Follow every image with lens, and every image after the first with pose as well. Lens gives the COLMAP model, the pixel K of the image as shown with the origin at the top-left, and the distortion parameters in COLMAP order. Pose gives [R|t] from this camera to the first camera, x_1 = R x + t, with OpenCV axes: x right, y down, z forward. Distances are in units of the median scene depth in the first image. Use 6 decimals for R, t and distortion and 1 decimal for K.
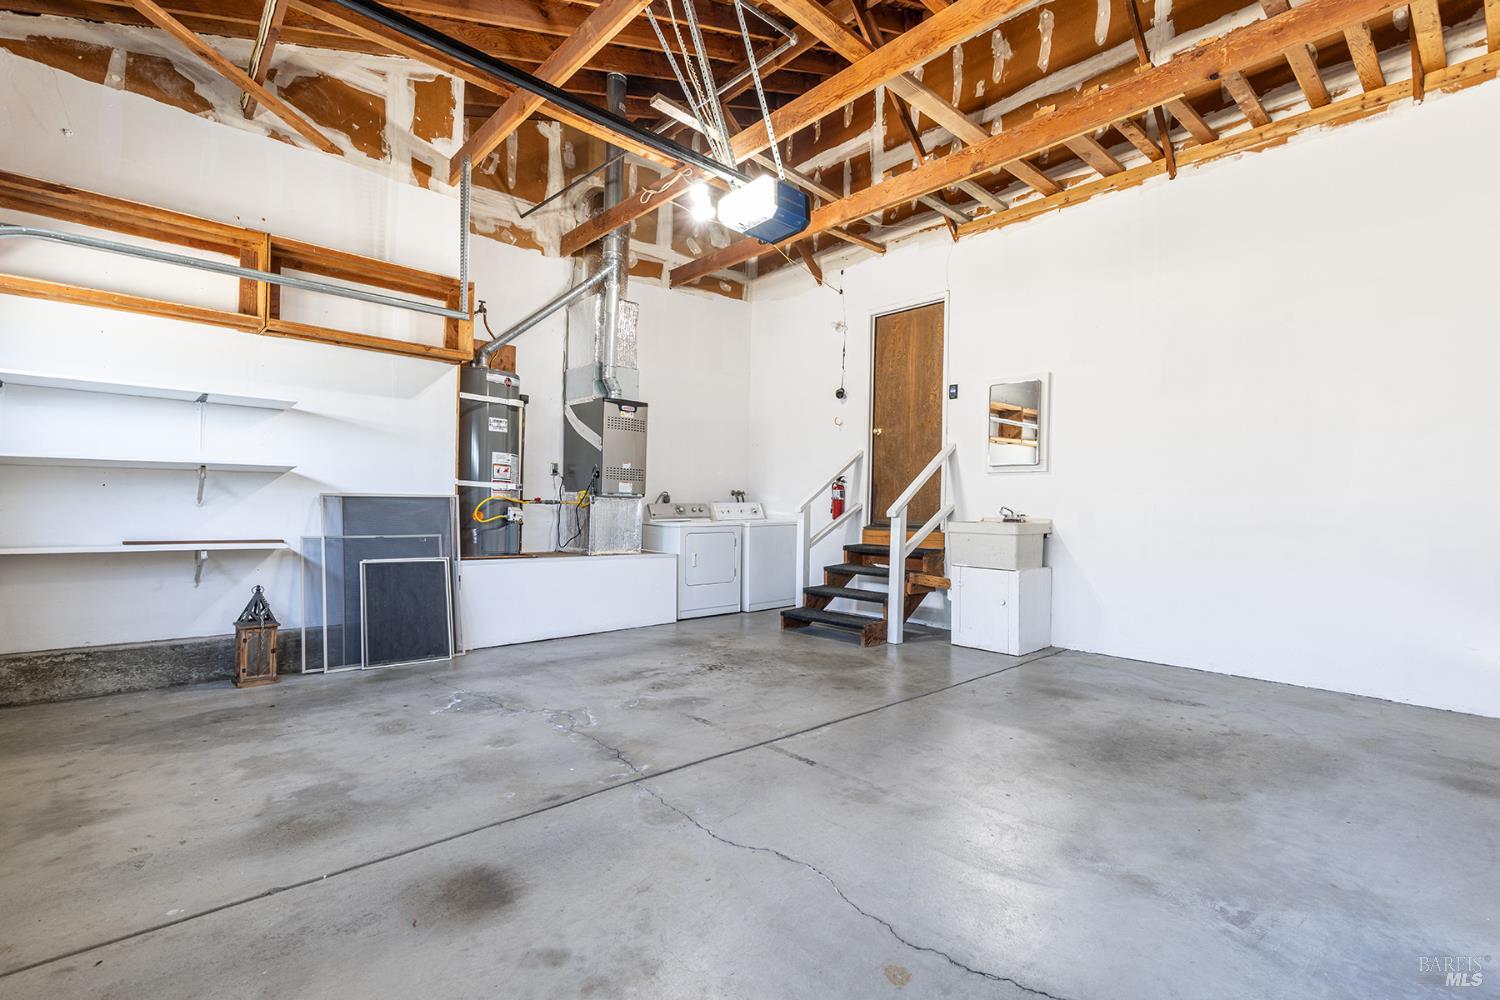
lens RADIAL K [[679.3, 0, 750.4], [0, 679.3, 503.7], [0, 0, 1]] dist [0.008447, -0.000245]
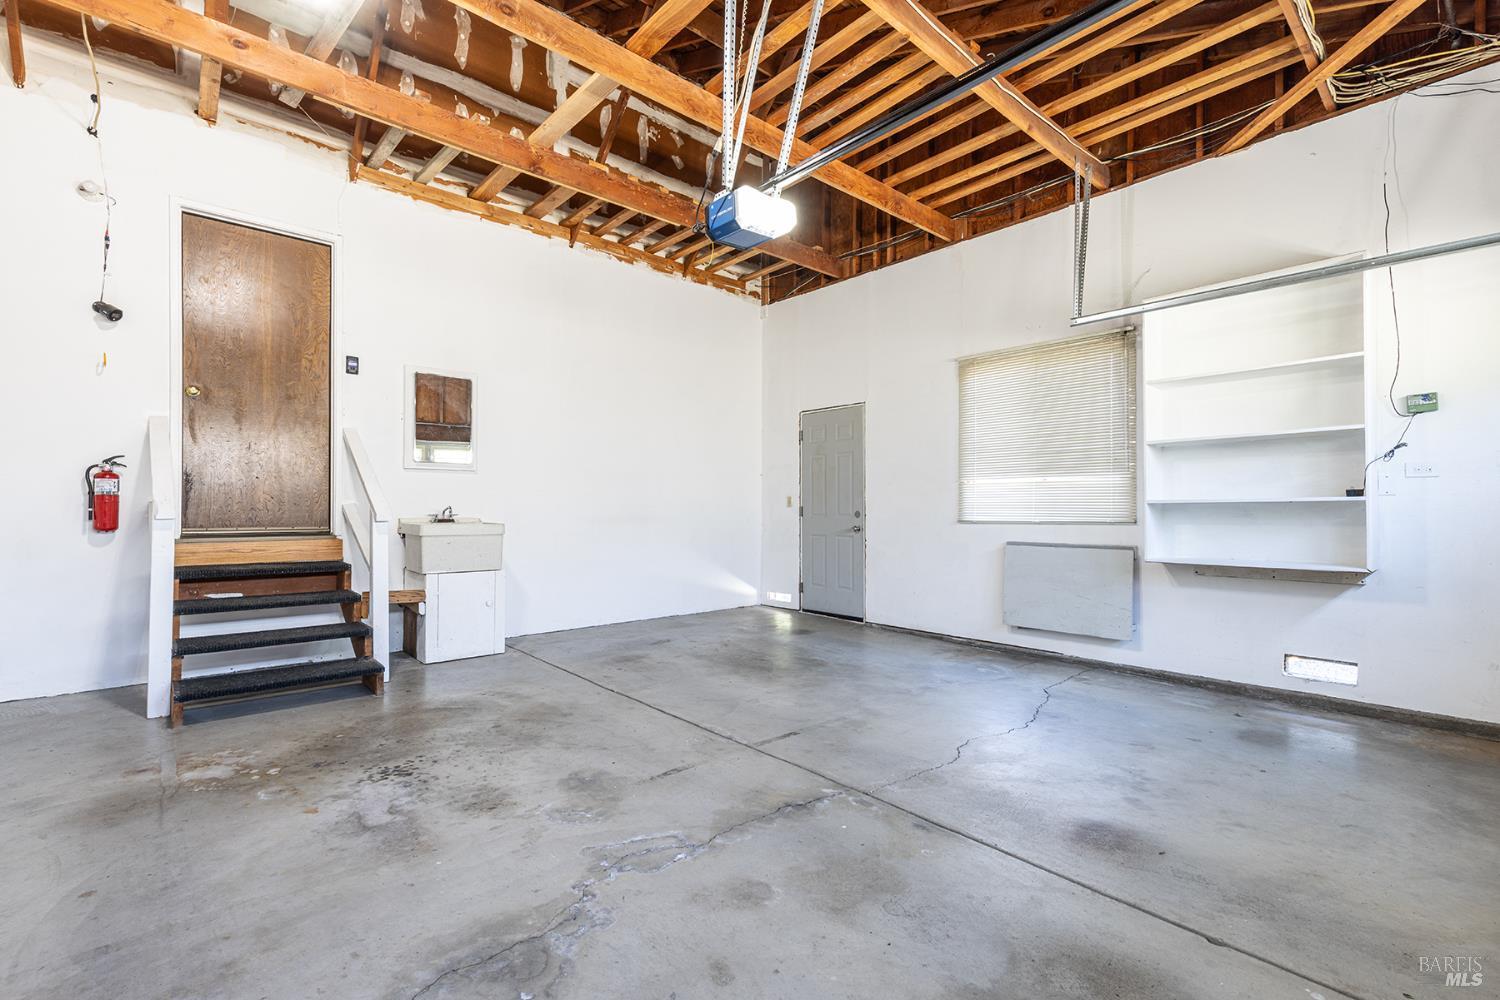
lens RADIAL K [[679.3, 0, 751.6], [0, 679.3, 502.7], [0, 0, 1]] dist [0.008447, -0.000245]
pose [[0.009553, -0.007080, 0.999929, -0.776159], [-0.007255, 0.999948, 0.007150, -0.014183], [-0.999928, -0.007323, 0.009501, 0.775411]]
